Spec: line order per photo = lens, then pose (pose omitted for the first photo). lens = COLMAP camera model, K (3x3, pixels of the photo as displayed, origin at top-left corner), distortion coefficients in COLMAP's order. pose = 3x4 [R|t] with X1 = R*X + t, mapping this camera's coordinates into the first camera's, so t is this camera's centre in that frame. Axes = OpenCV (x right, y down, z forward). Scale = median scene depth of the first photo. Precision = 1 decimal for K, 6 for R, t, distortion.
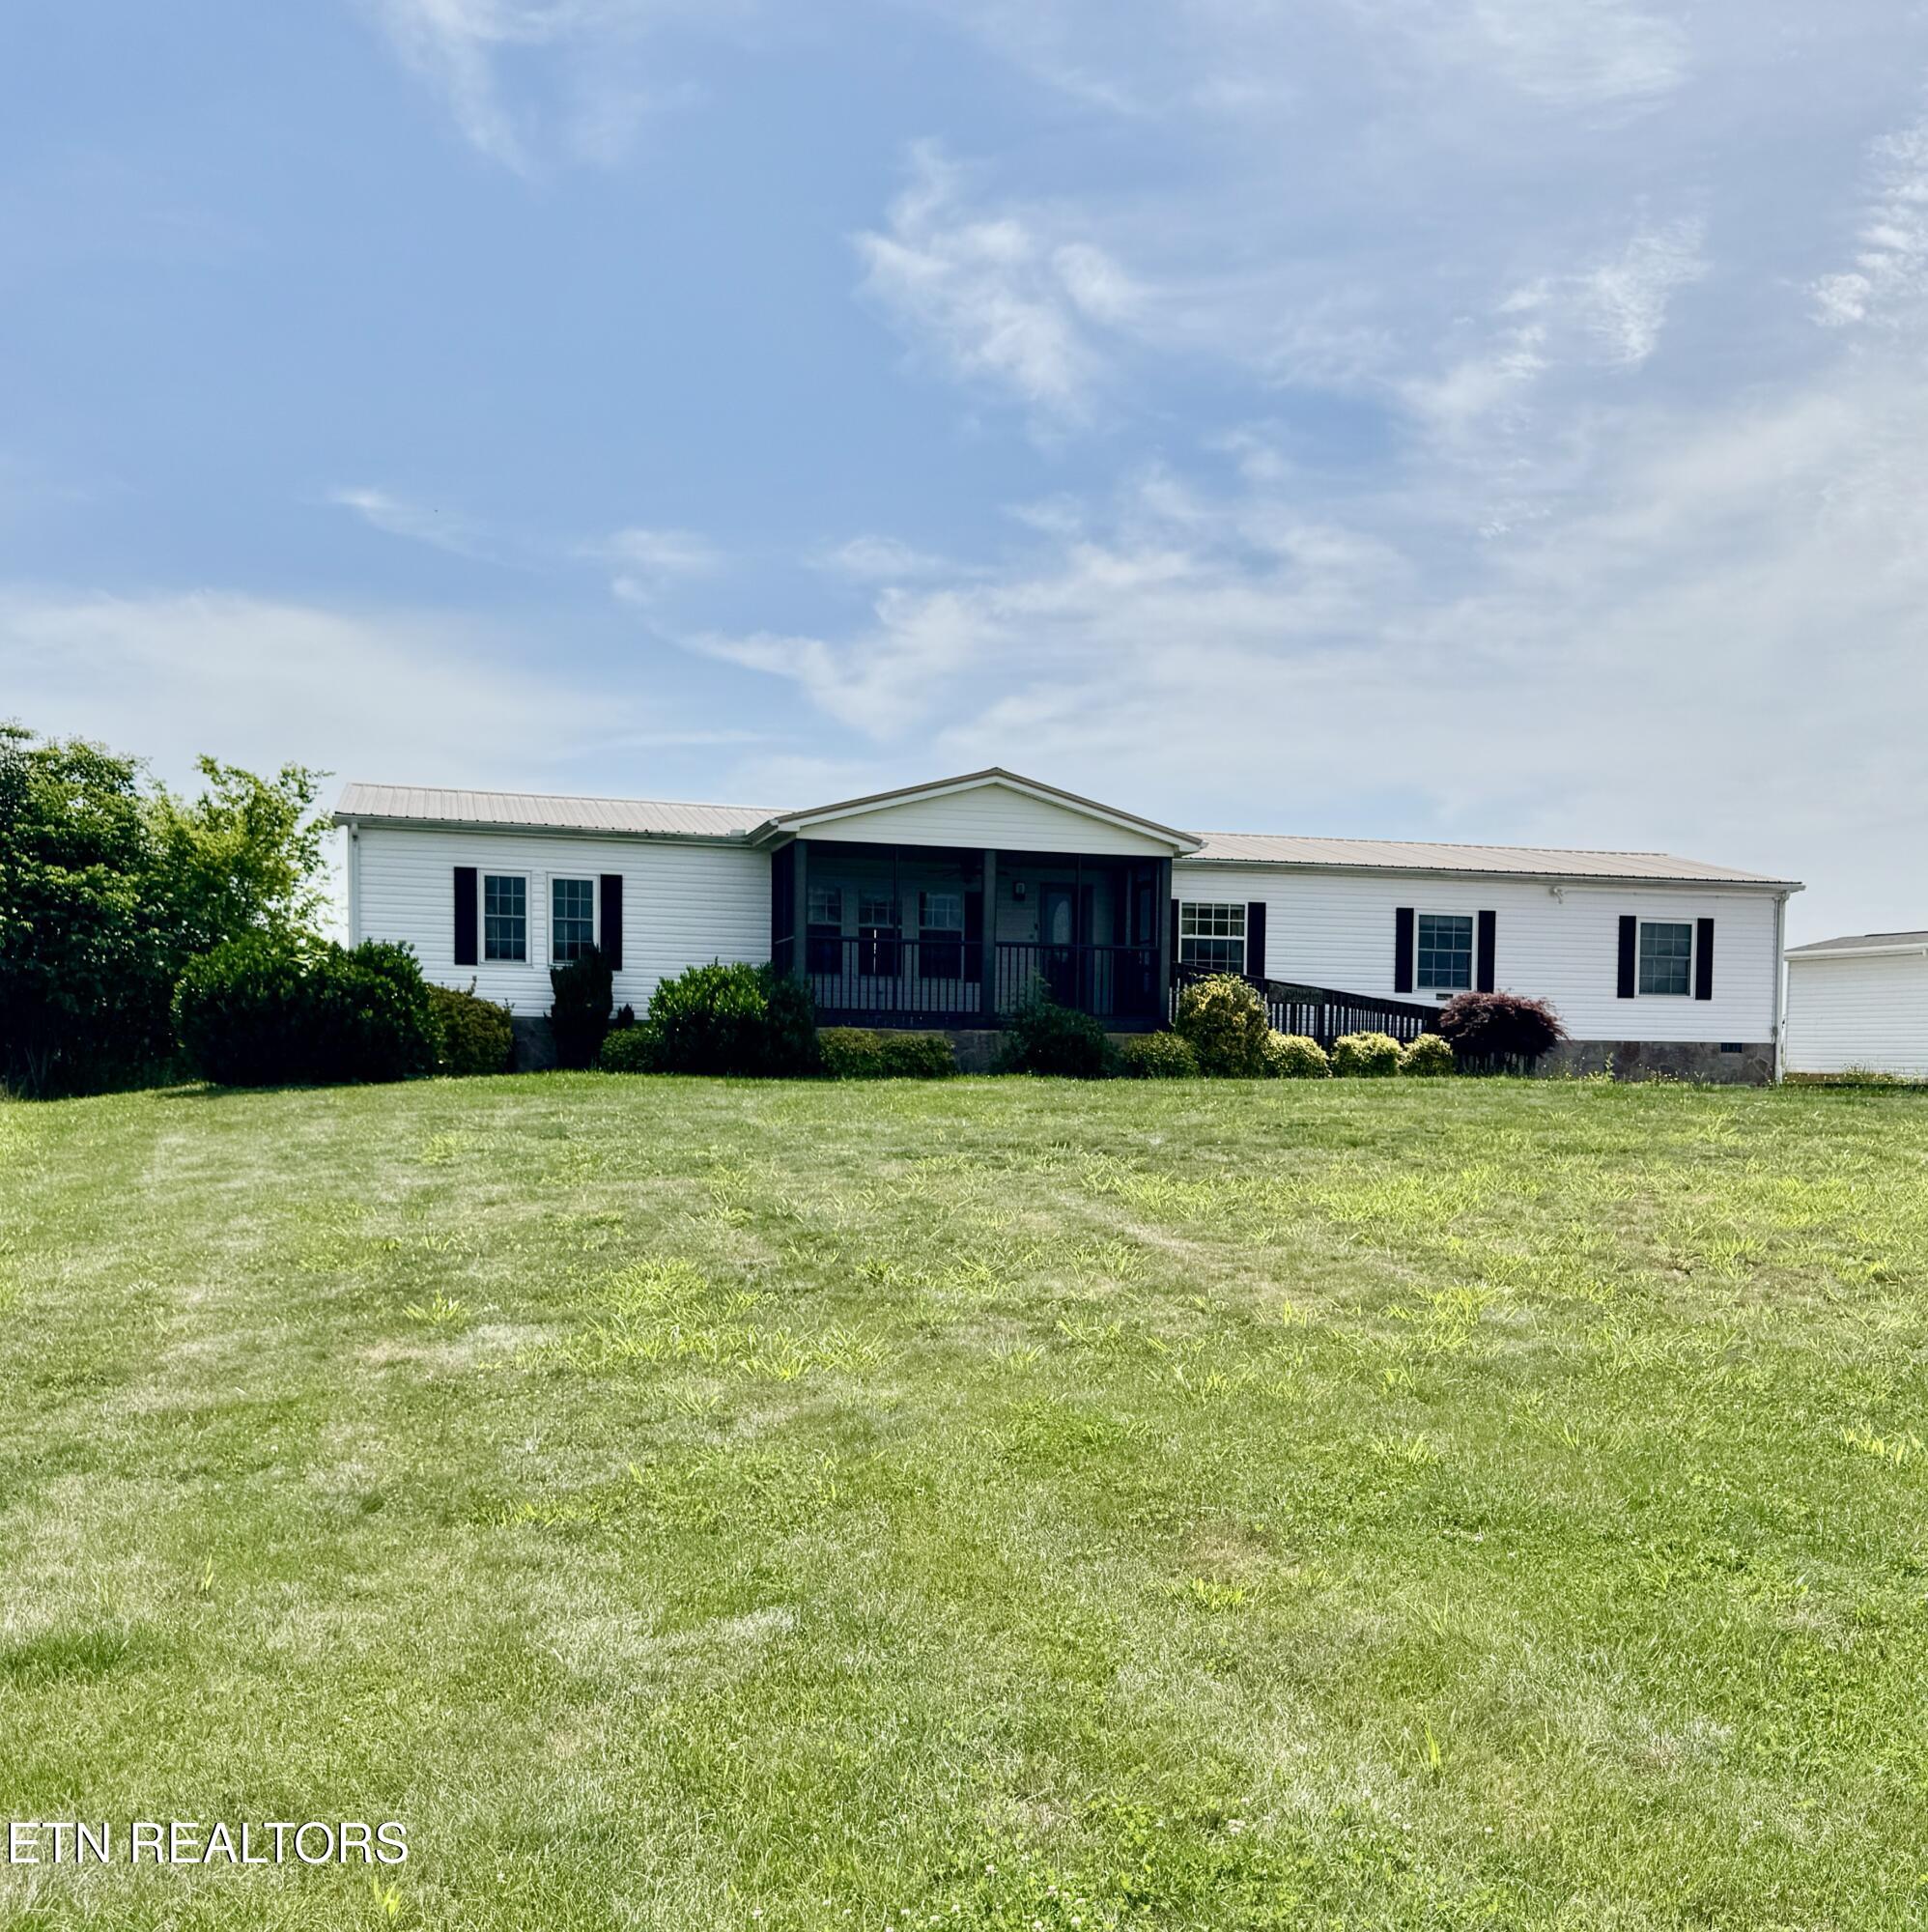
lens RADIAL K [[2243.5, 0, 1141.2], [0, 2243.5, 1133.2], [0, 0, 1]] dist [0.083532, 0.000000]
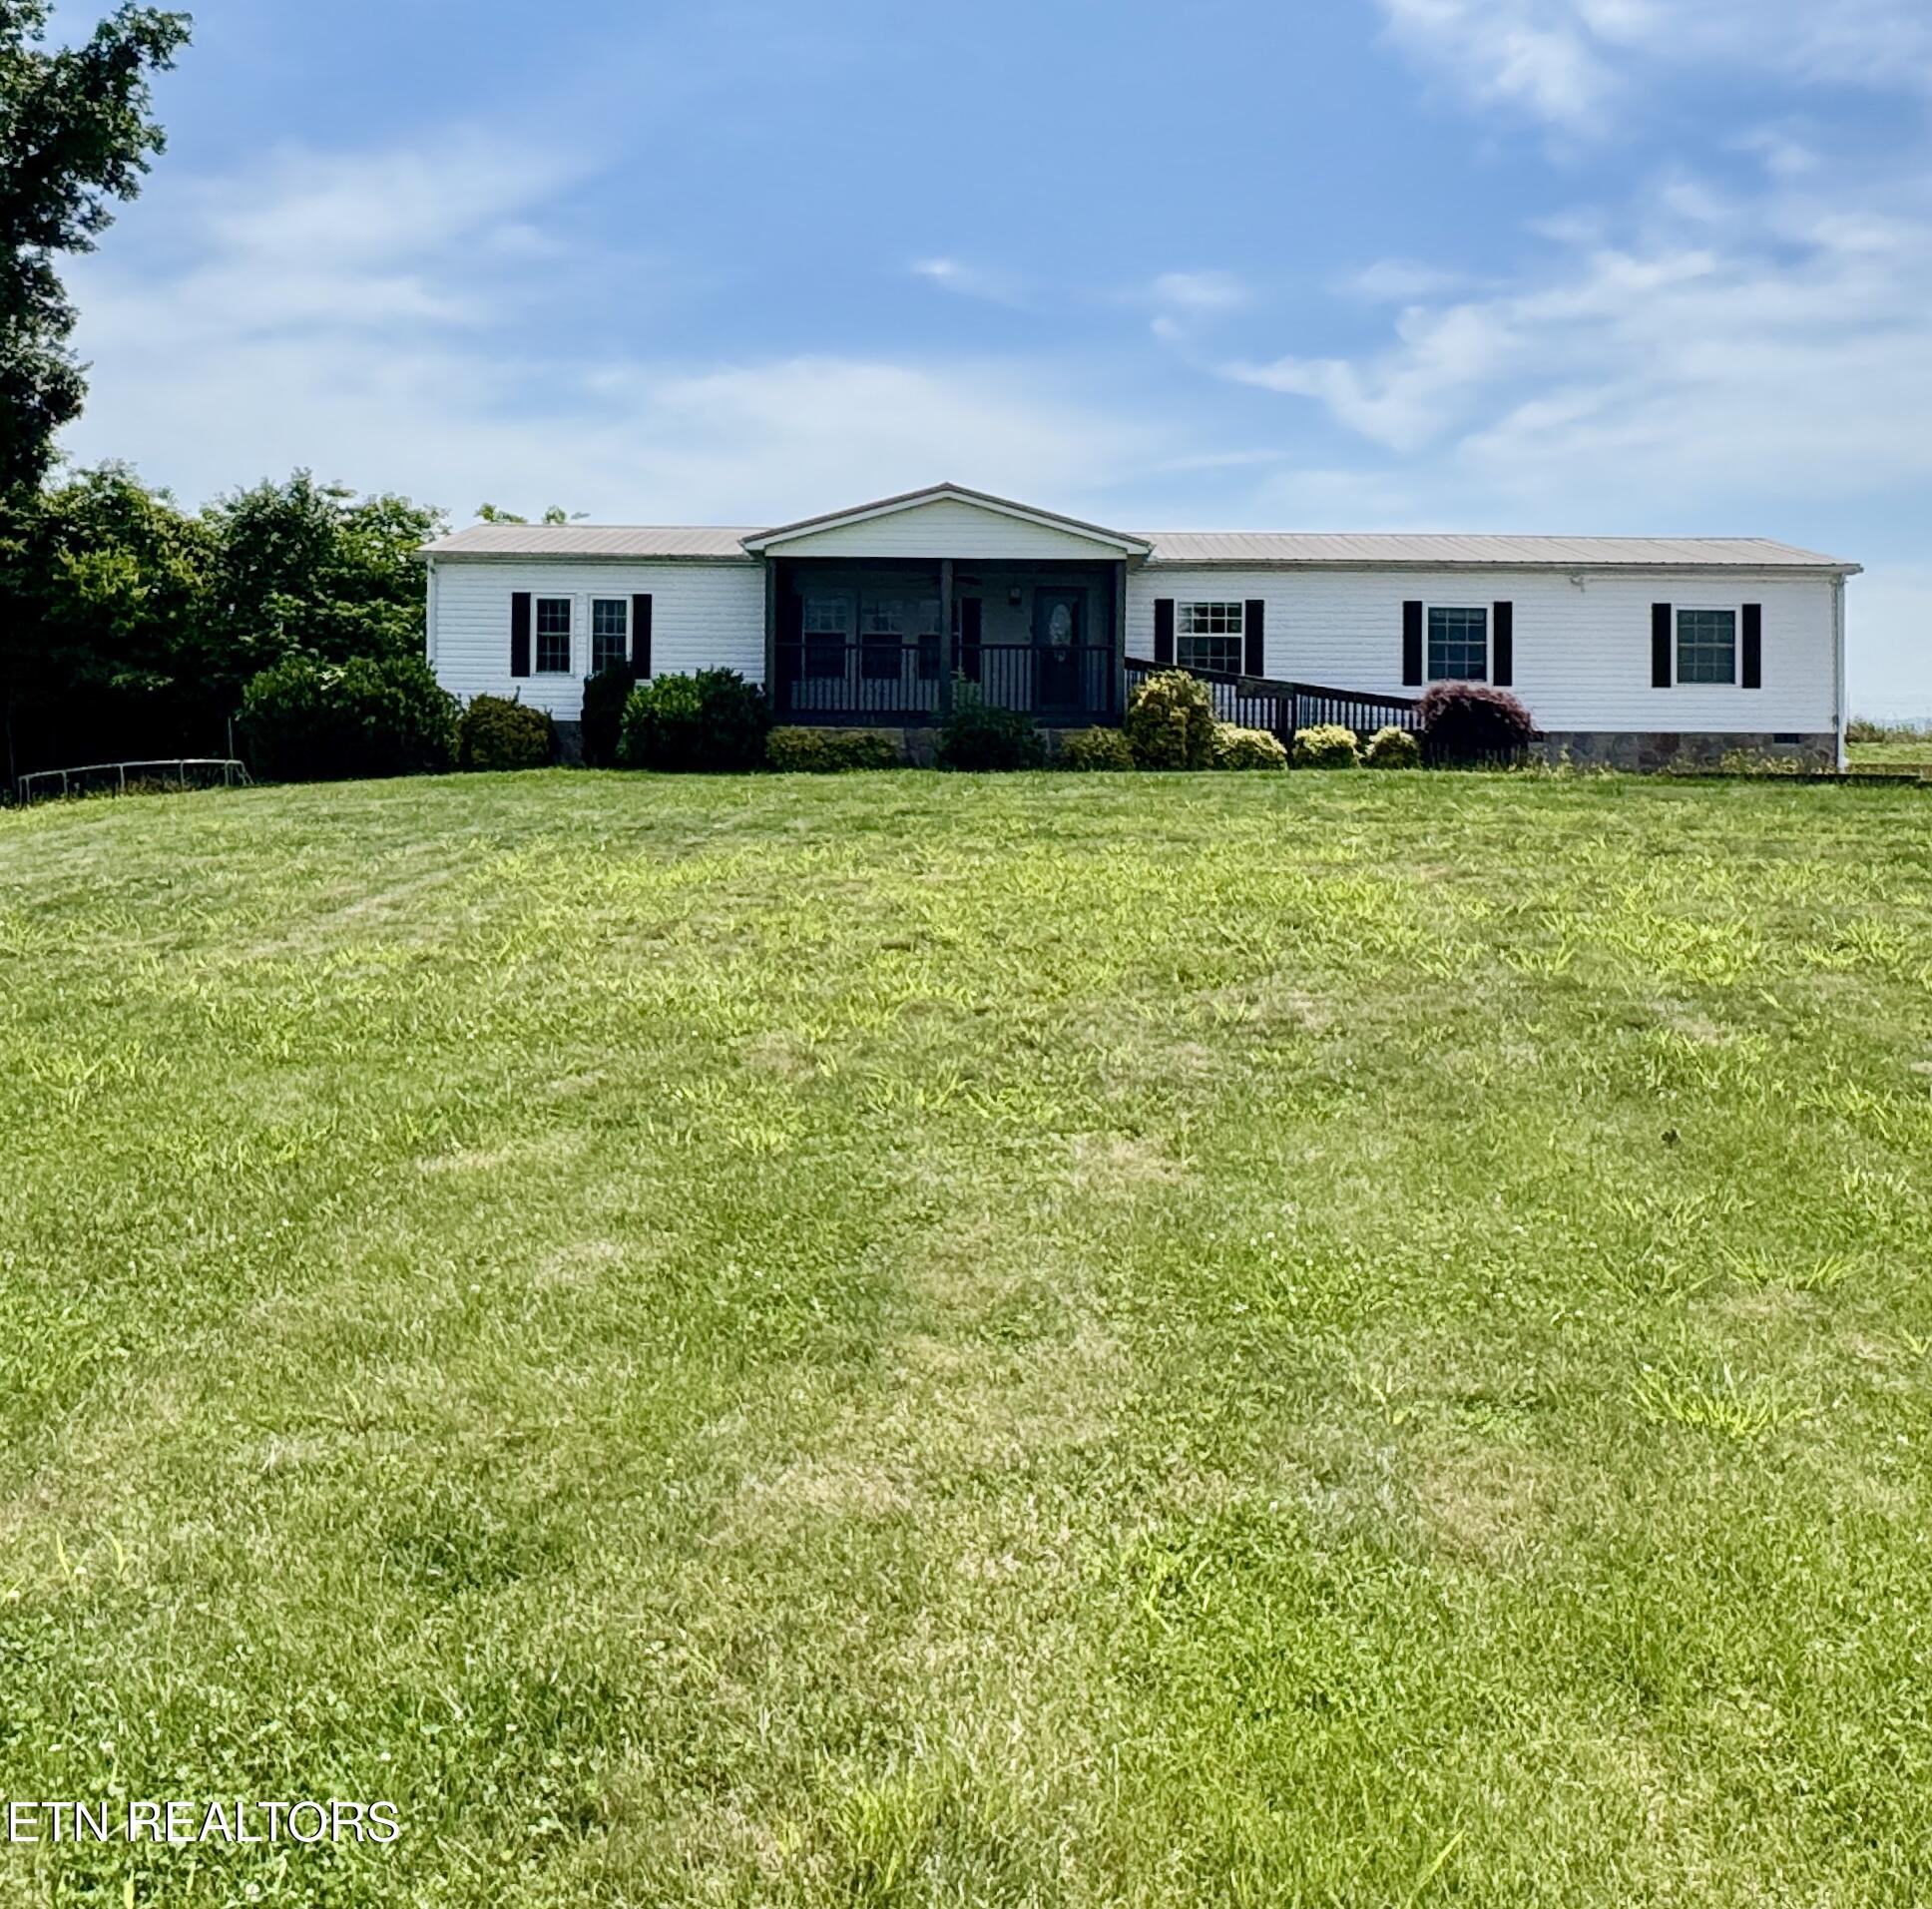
lens RADIAL K [[2149.7, 0, 996.9], [0, 2149.7, 683.8], [0, 0, 1]] dist [0.012122, 0.000000]
pose [[0.954166, -0.017167, -0.298784, 0.226749], [-0.002639, 0.997832, -0.065759, 0.000447], [0.299265, 0.063534, 0.952052, 0.029547]]
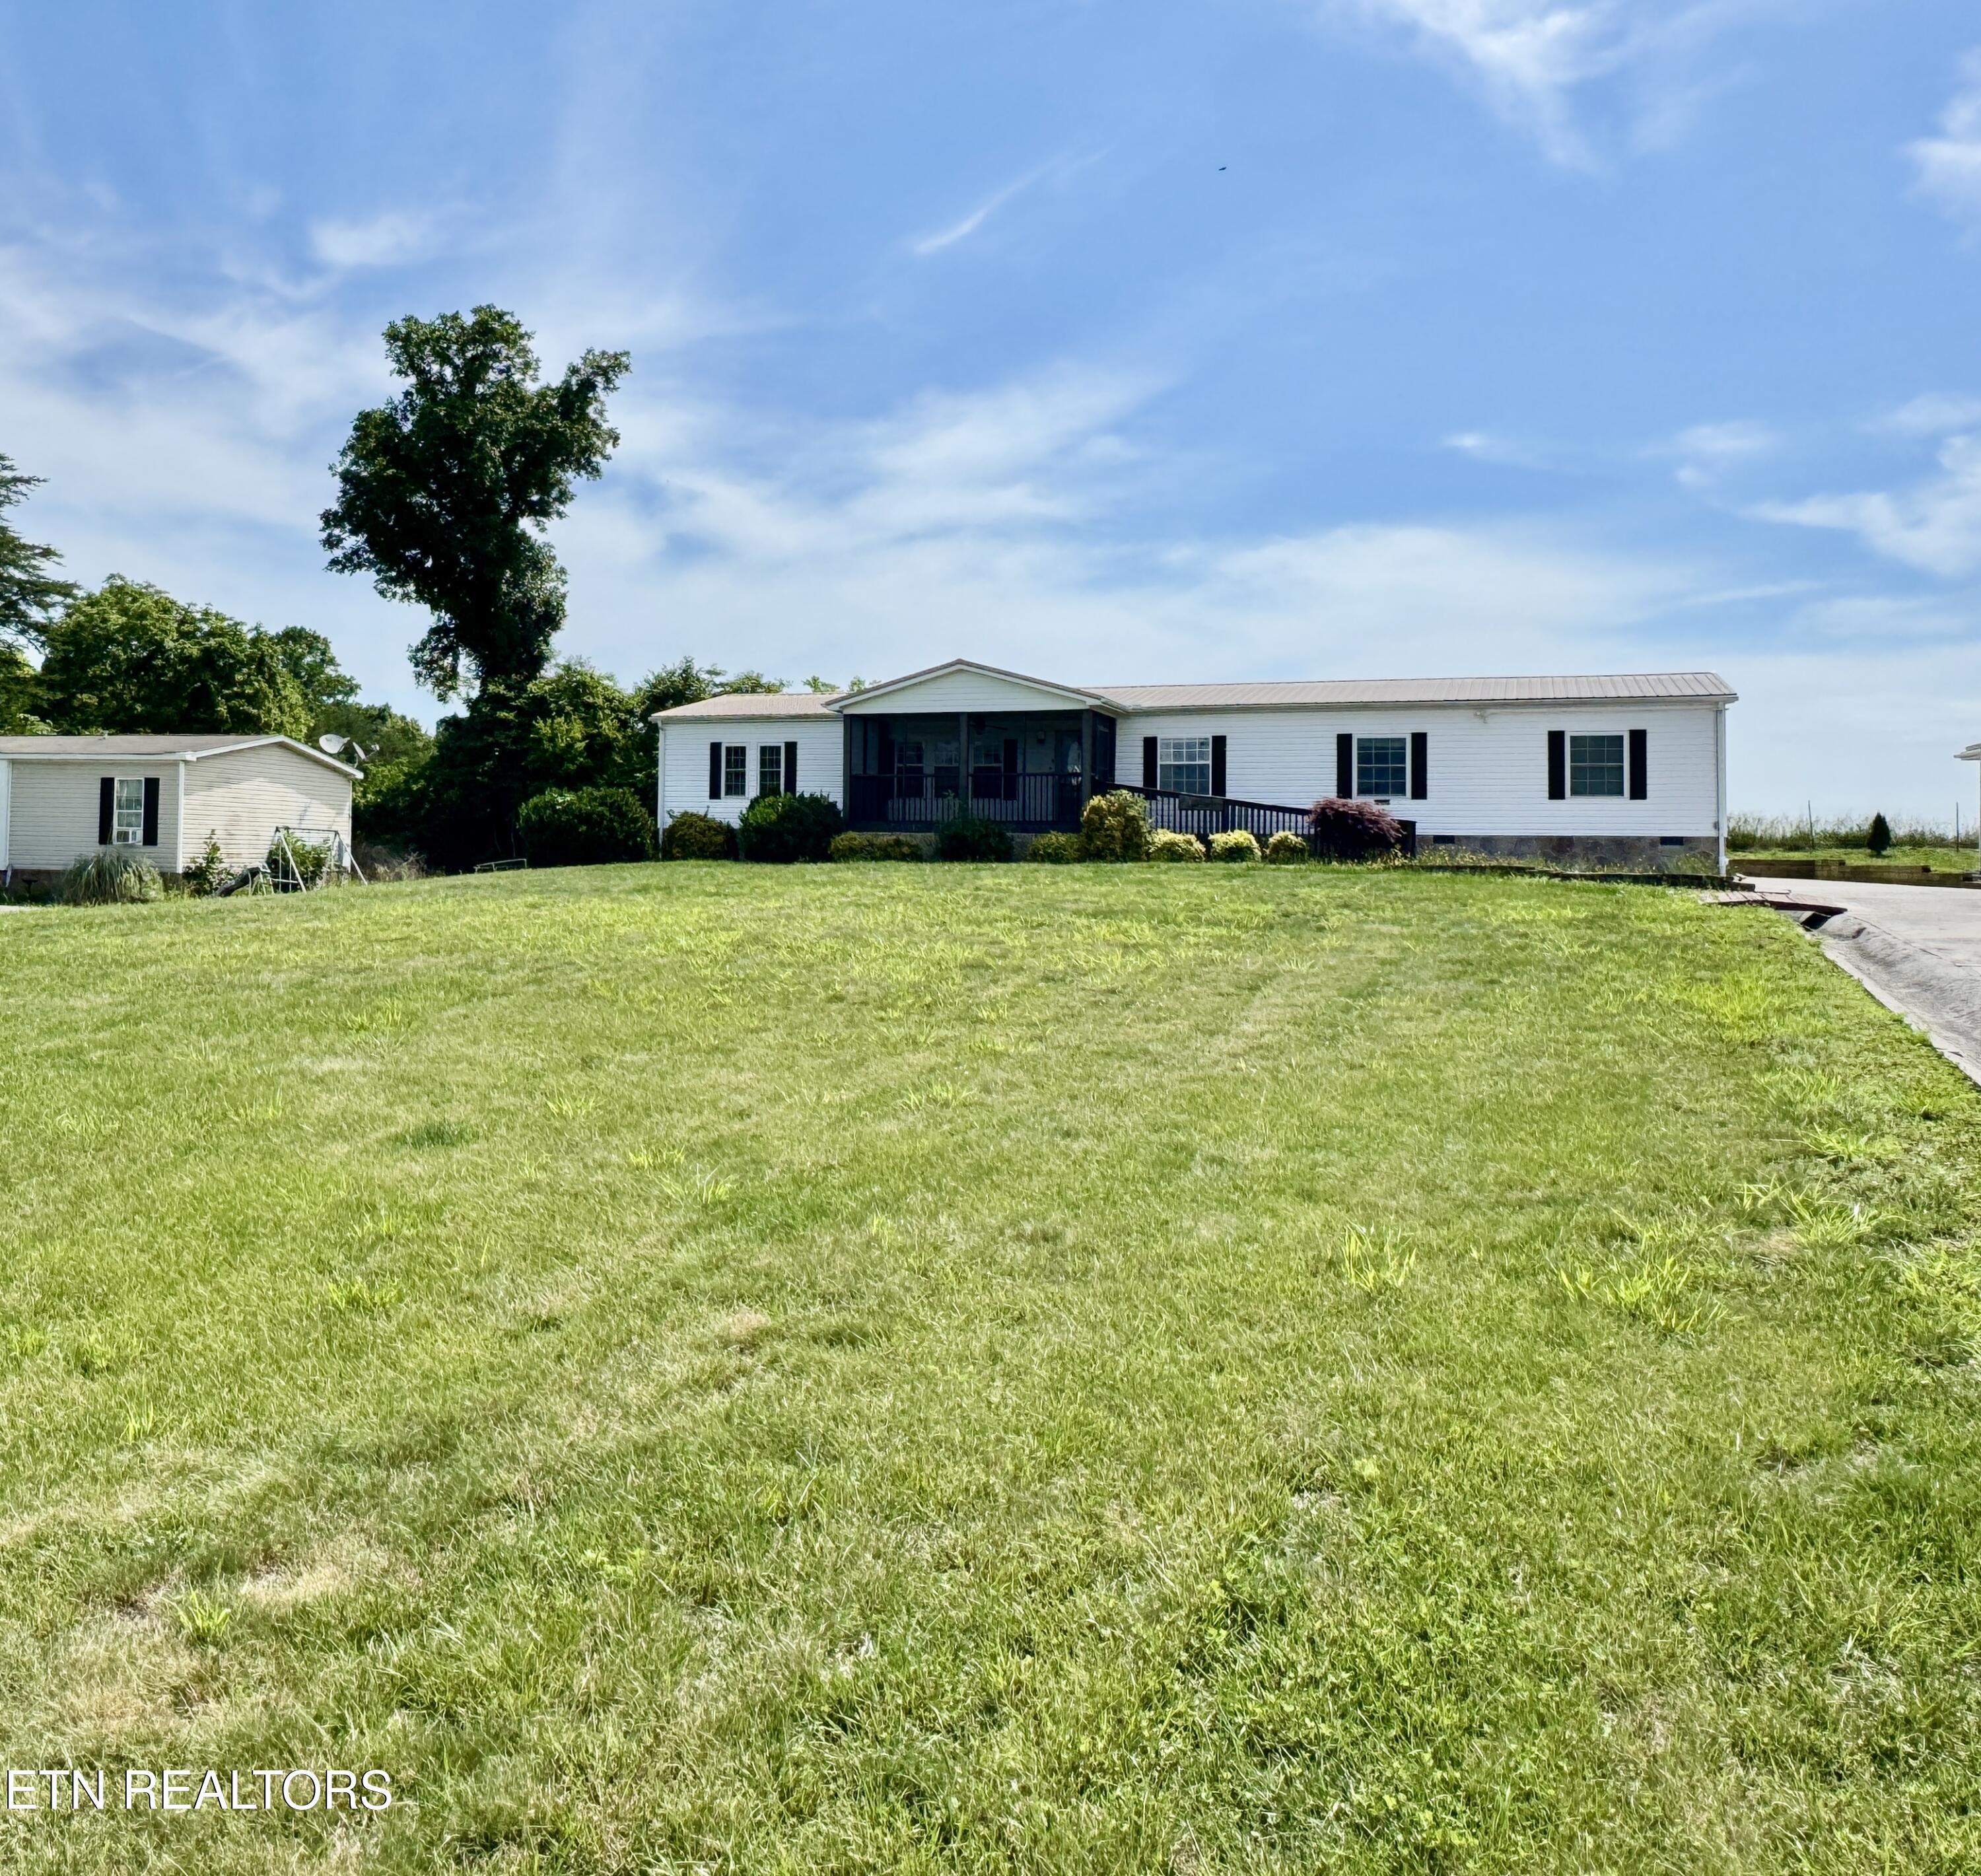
lens RADIAL K [[1762.8, 0, 840.6], [0, 1762.8, 721.3], [0, 0, 1]] dist [0.032050, -0.030407]
pose [[0.776841, -0.054614, -0.627324, 0.528909], [-0.017619, 0.993957, -0.108350, 0.007605], [0.629451, 0.095223, 0.771184, 0.034412]]
